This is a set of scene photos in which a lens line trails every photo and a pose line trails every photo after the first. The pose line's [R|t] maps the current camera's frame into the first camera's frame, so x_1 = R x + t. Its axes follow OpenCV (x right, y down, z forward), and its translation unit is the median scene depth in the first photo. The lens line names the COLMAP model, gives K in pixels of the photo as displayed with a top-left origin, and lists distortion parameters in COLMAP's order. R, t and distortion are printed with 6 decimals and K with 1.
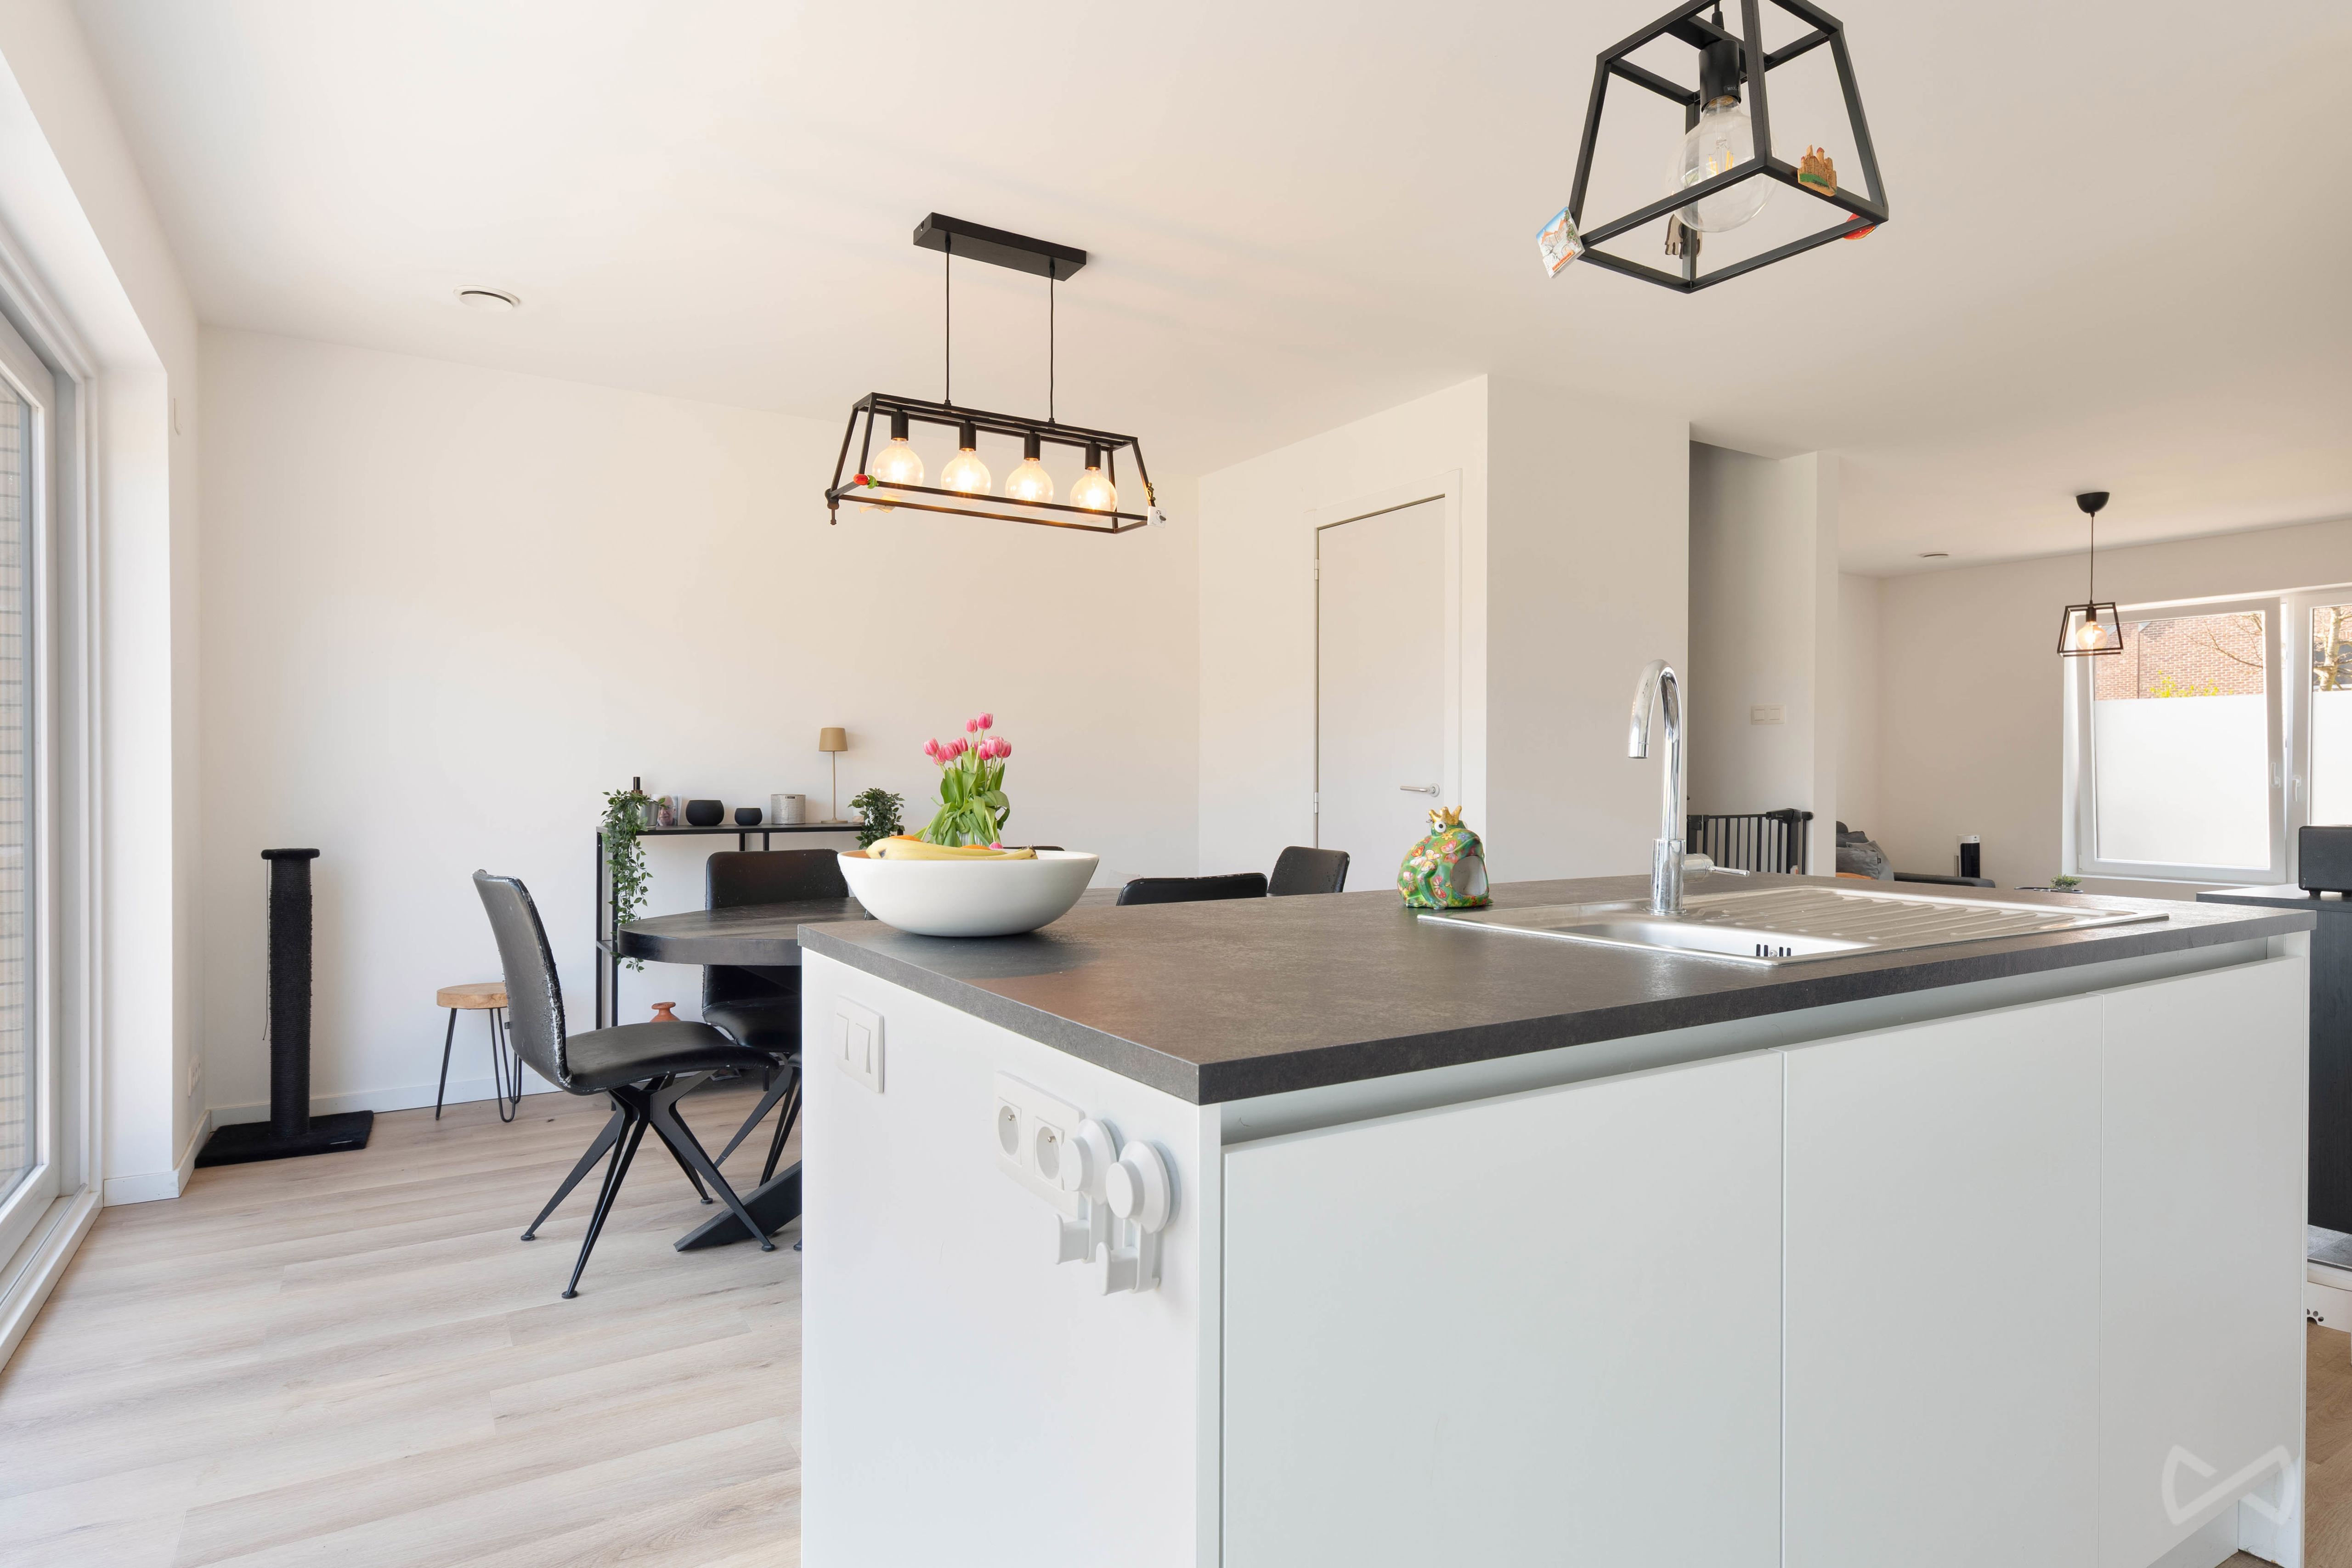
lens RADIAL K [[1261.2, 0, 1176.0], [0, 1261.2, 784.0], [0, 0, 1]] dist [0.005641, 0.000767]
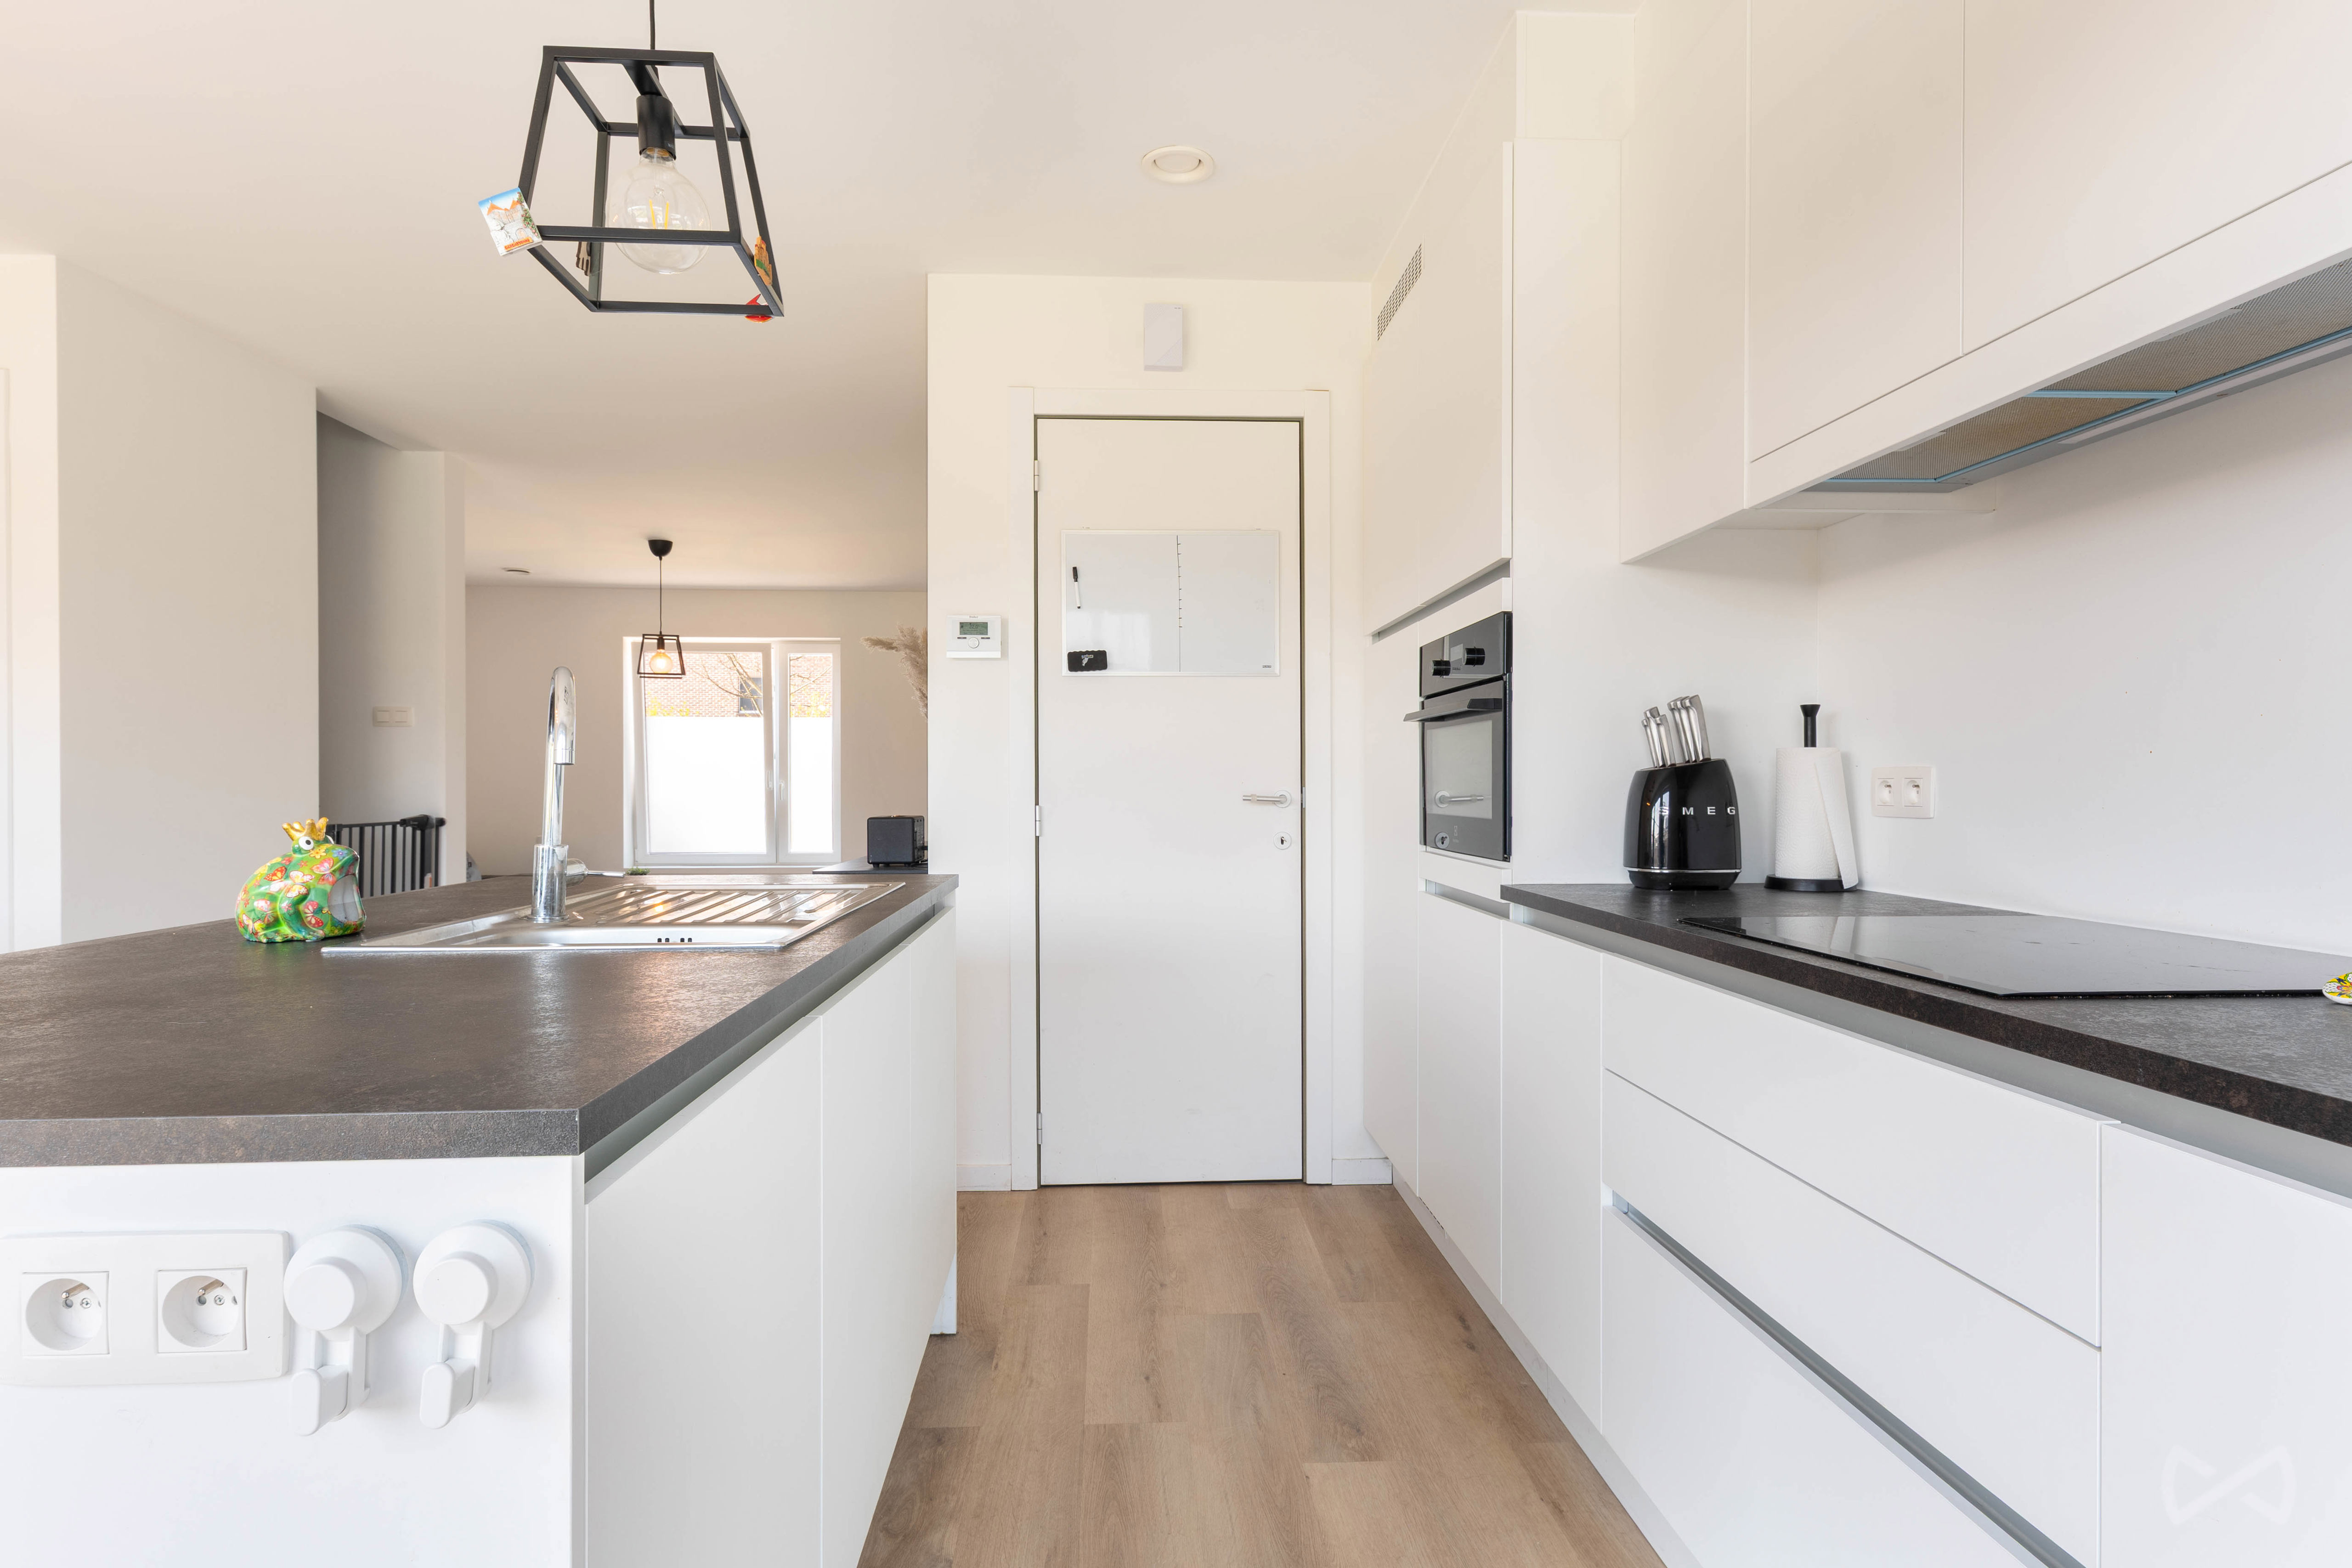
lens RADIAL K [[1255.7, 0, 1183.1], [0, 1255.7, 799.9], [0, 0, 1]] dist [0.002665, -0.000481]
pose [[0.463520, -0.014869, 0.885962, -0.101122], [0.006927, 0.999889, 0.013156, -0.000717], [-0.886059, 0.000039, 0.463572, 0.036731]]
